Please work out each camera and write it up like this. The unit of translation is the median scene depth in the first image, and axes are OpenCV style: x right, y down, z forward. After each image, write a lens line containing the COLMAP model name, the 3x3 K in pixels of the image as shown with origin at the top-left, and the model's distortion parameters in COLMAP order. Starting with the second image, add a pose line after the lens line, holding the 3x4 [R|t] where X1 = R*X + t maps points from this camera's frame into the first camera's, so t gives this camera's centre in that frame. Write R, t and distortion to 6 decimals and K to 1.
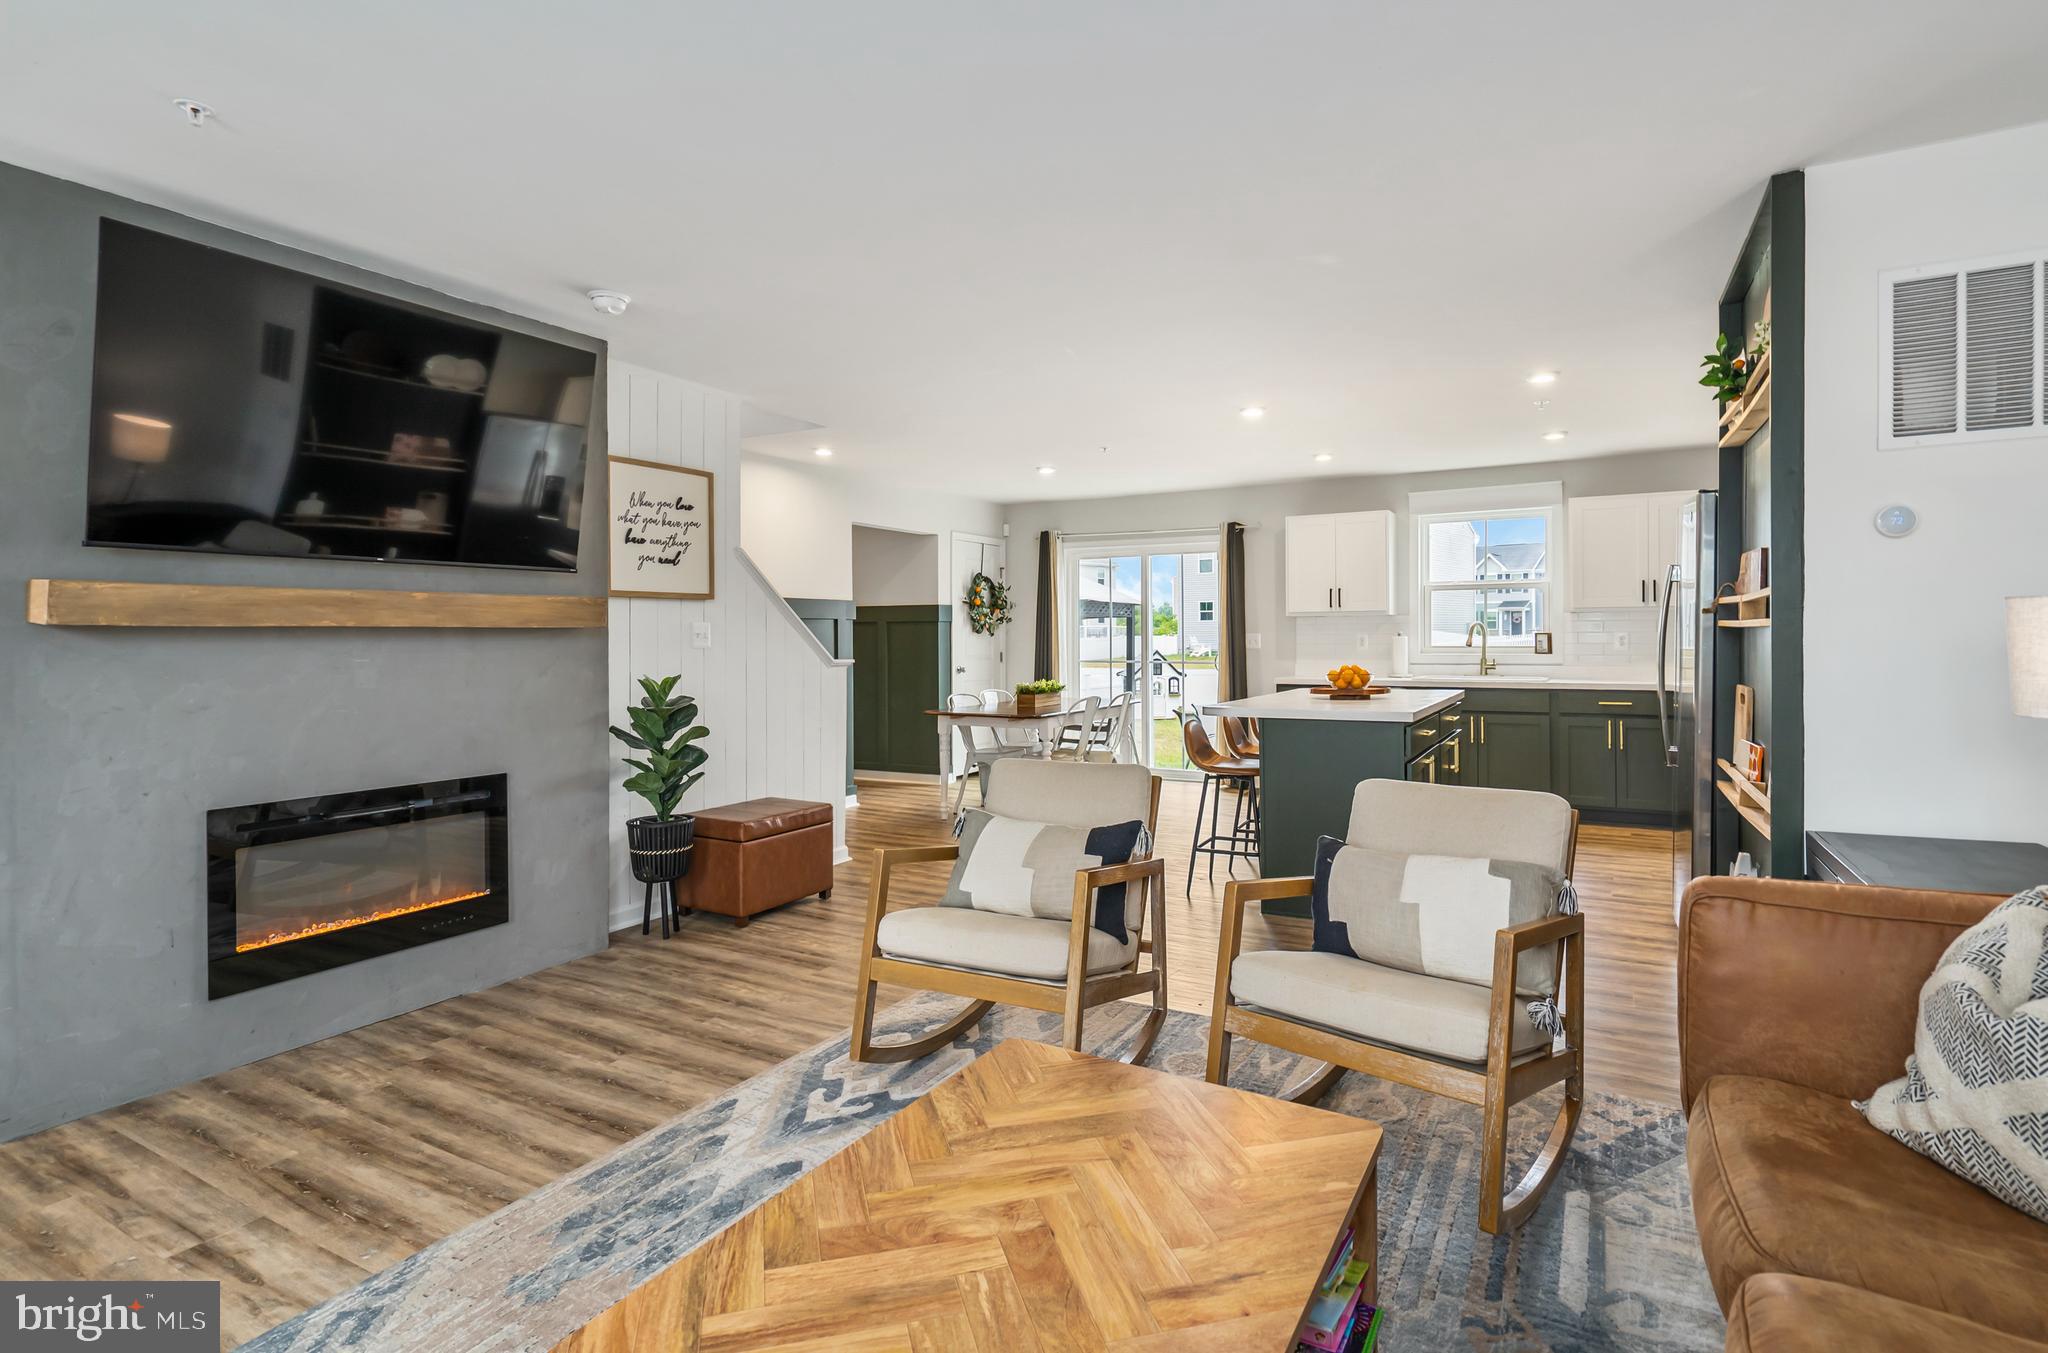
lens RADIAL K [[1009.1, 0, 1019.3], [0, 1009.1, 640.7], [0, 0, 1]] dist [-0.001317, 0.000487]
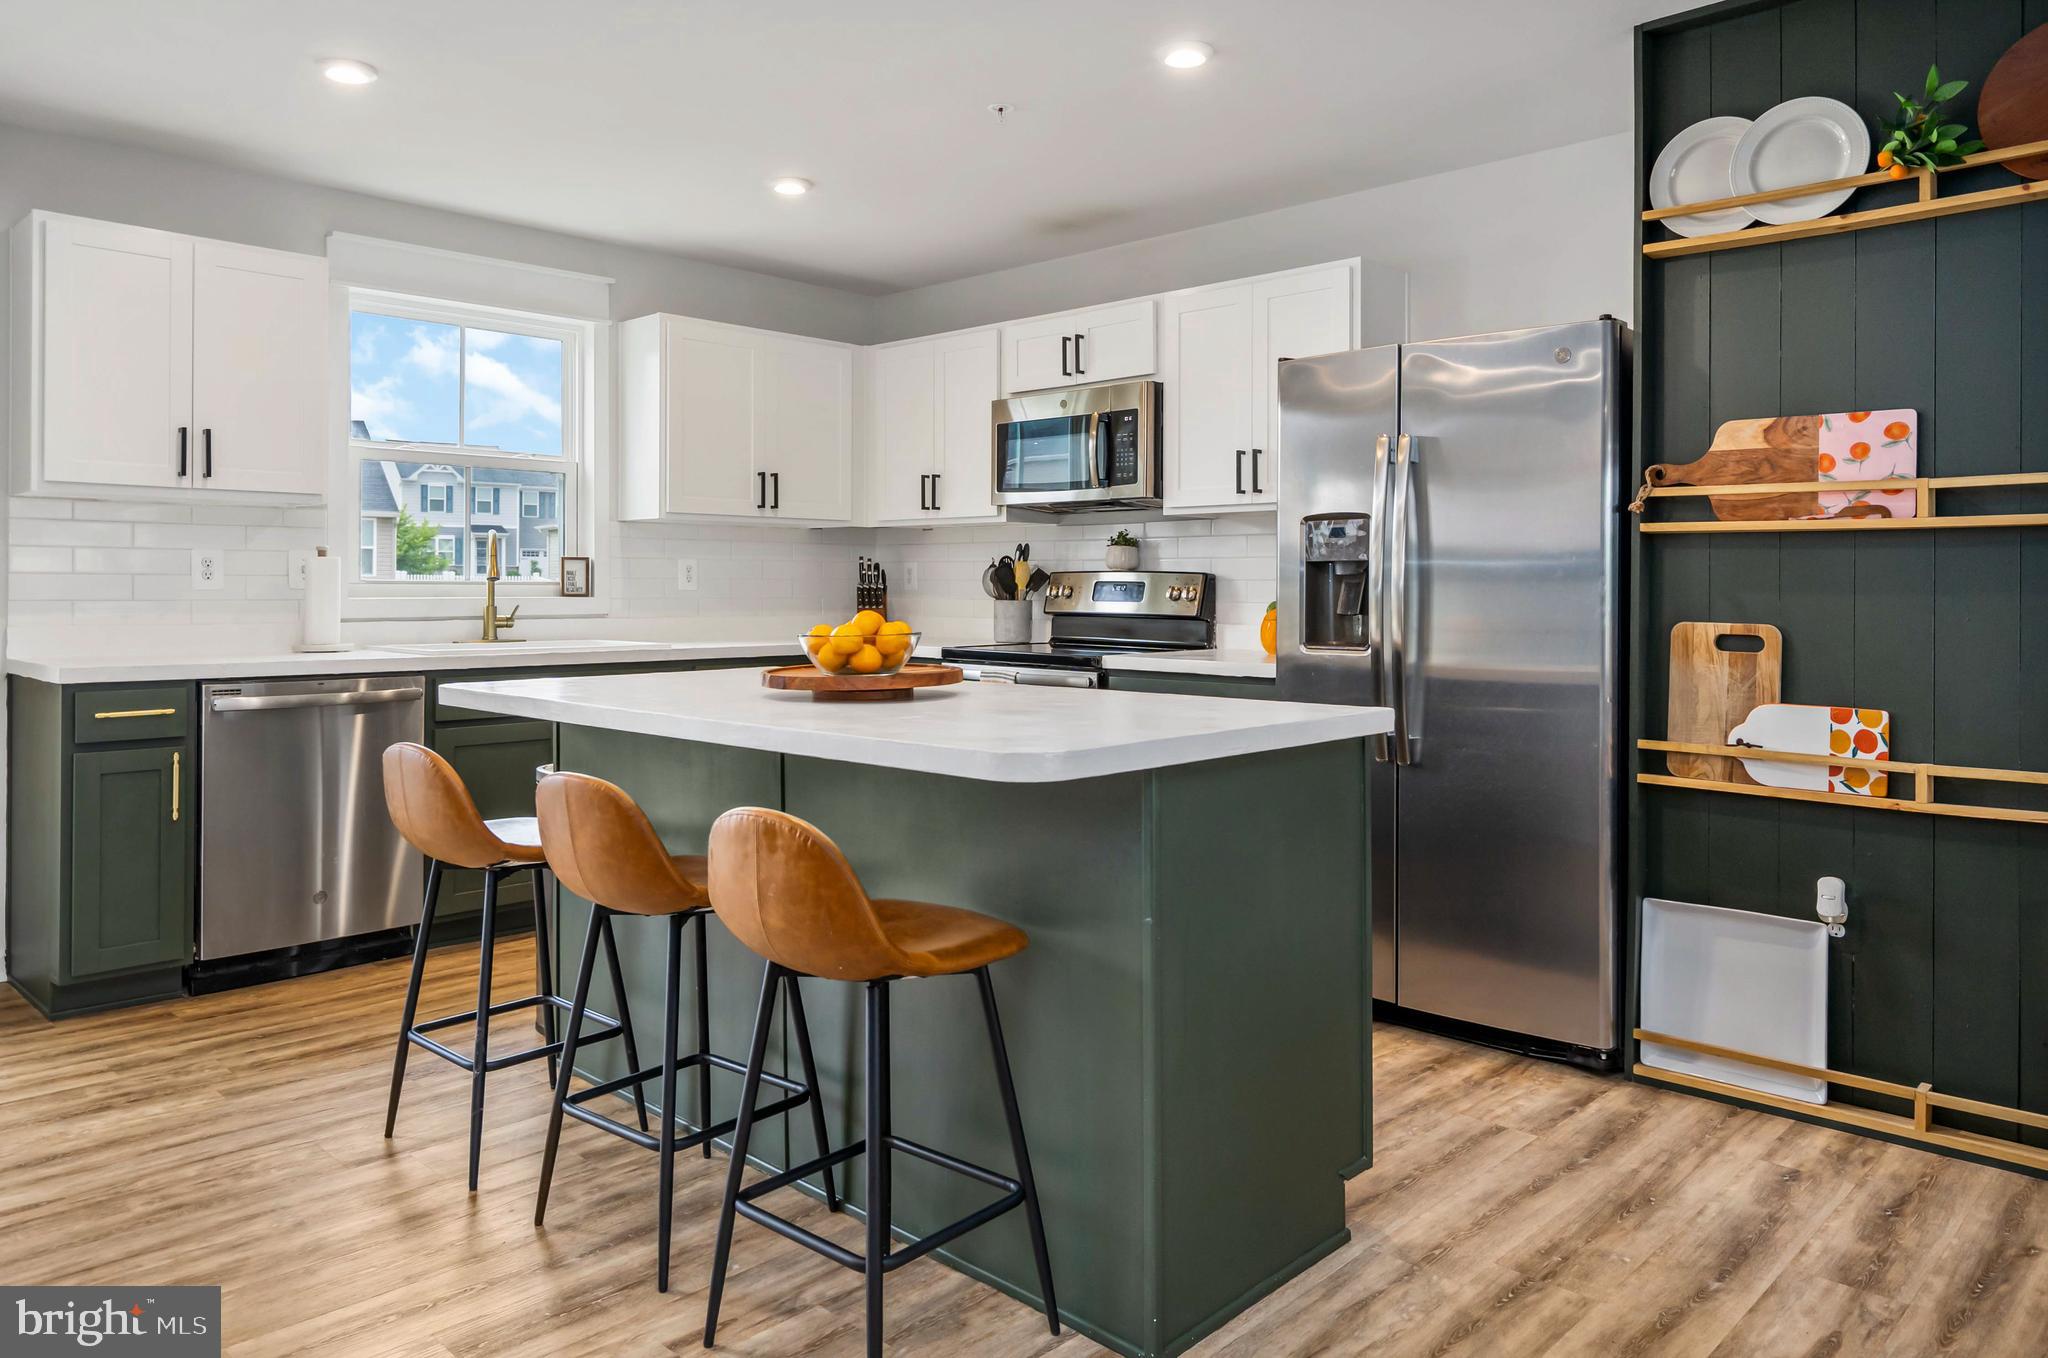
lens RADIAL K [[1388.4, 0, 1024.1], [0, 1388.4, 582.9], [0, 0, 1]] dist [0.010614, -0.001632]
pose [[0.248786, 0.009943, 0.968508, -0.218464], [0.000438, 0.999946, -0.010378, 0.023205], [-0.968558, 0.003006, 0.248768, 0.986322]]
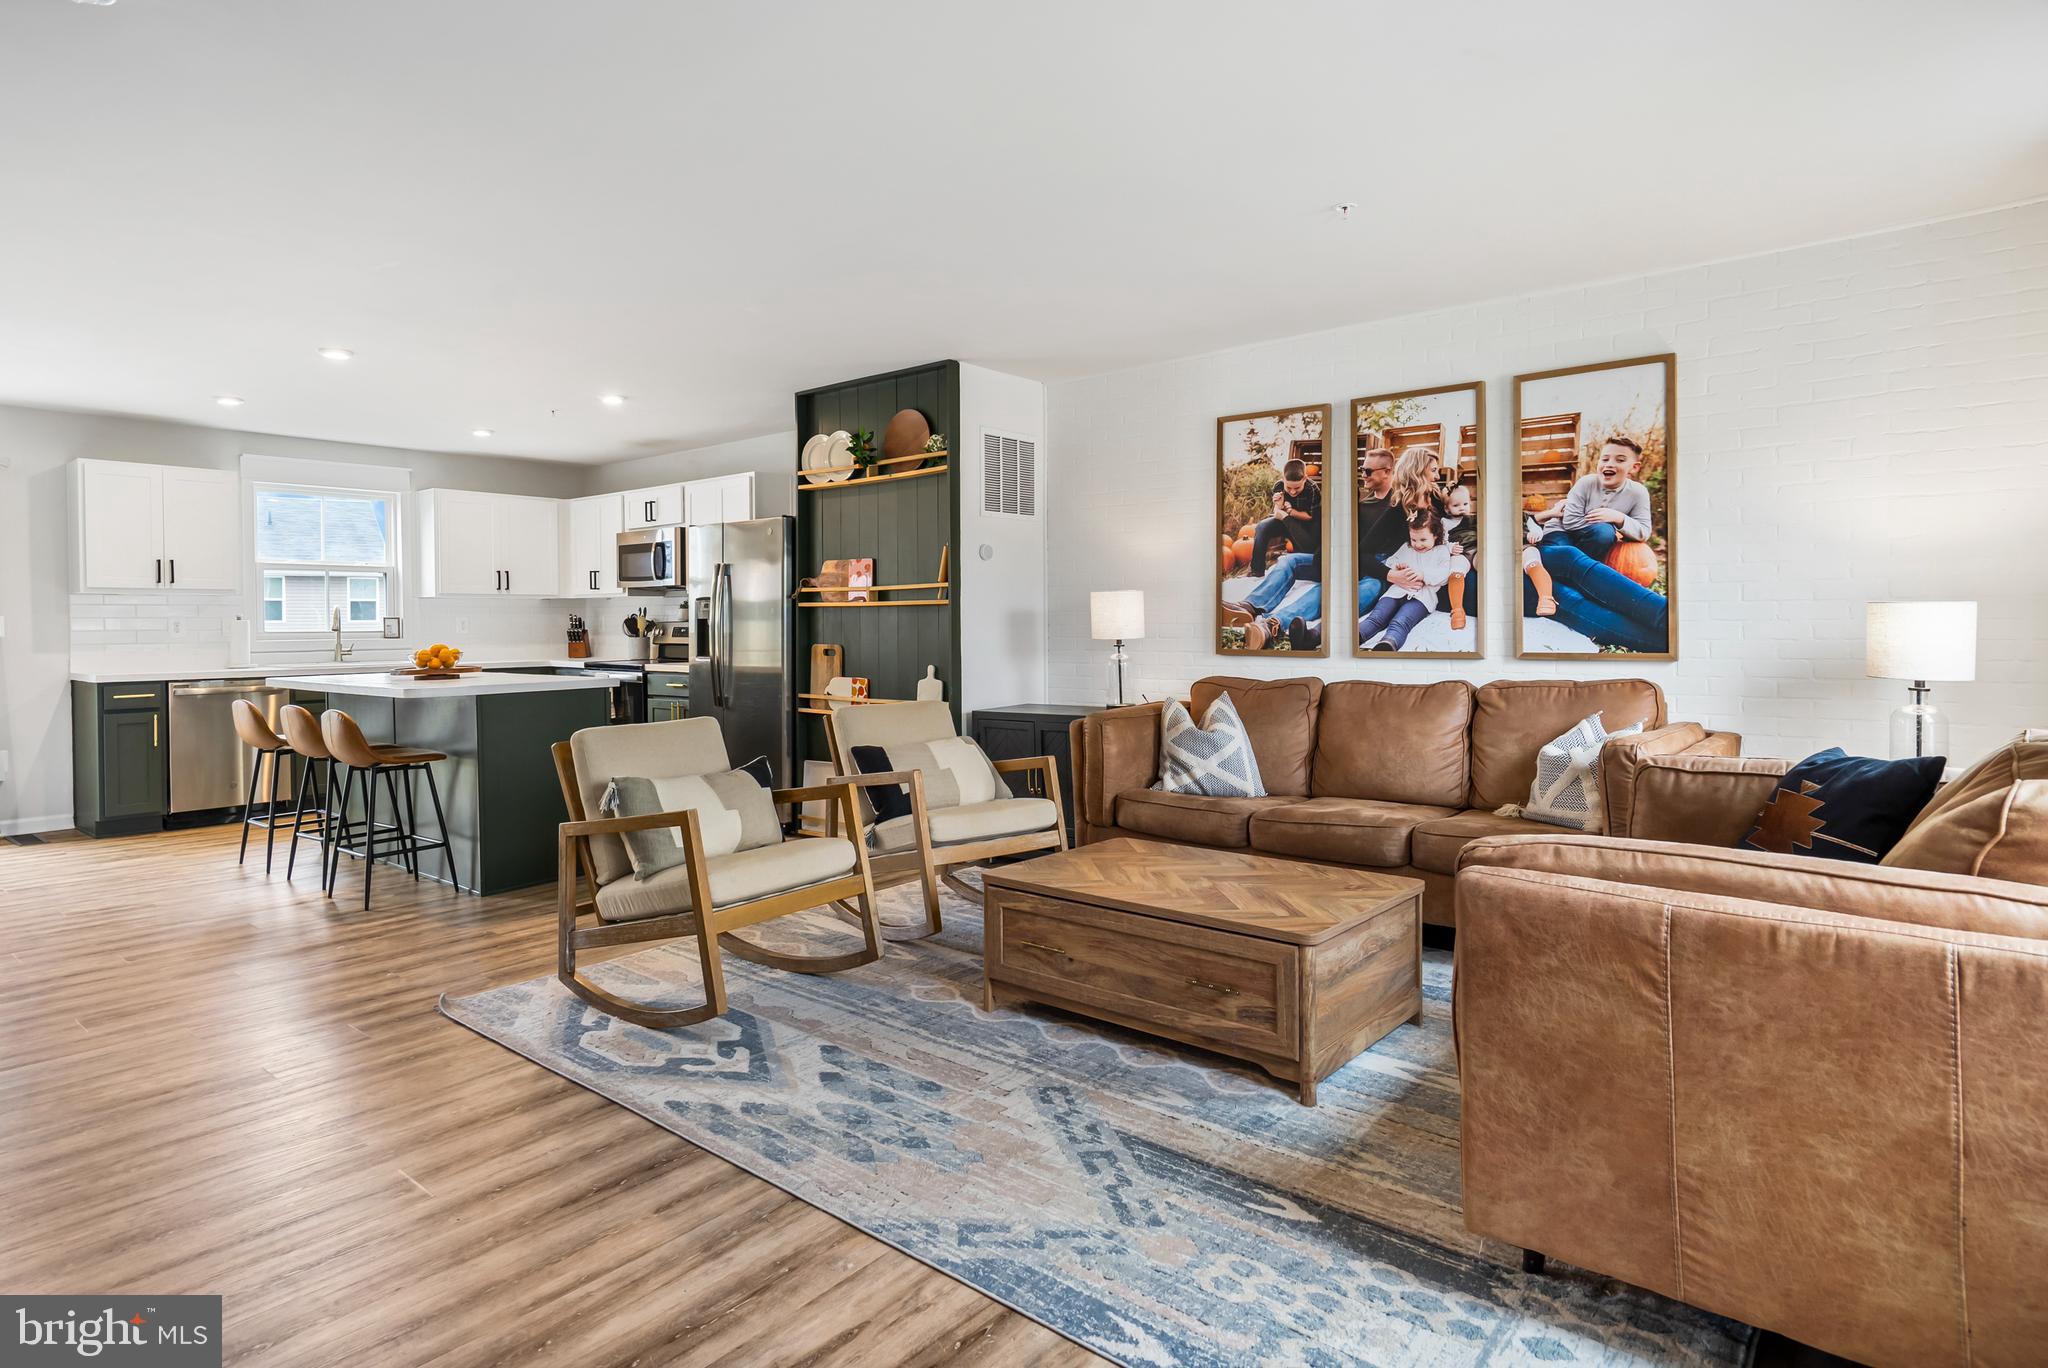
lens RADIAL K [[1105.9, 0, 1022.4], [0, 1105.9, 635.4], [0, 0, 1]] dist [0.009287, -0.000610]
pose [[0.177965, -0.006981, 0.984012, -0.756203], [0.012659, 0.999908, 0.004804, 0.021847], [-0.983955, 0.011601, 0.178037, 0.316106]]
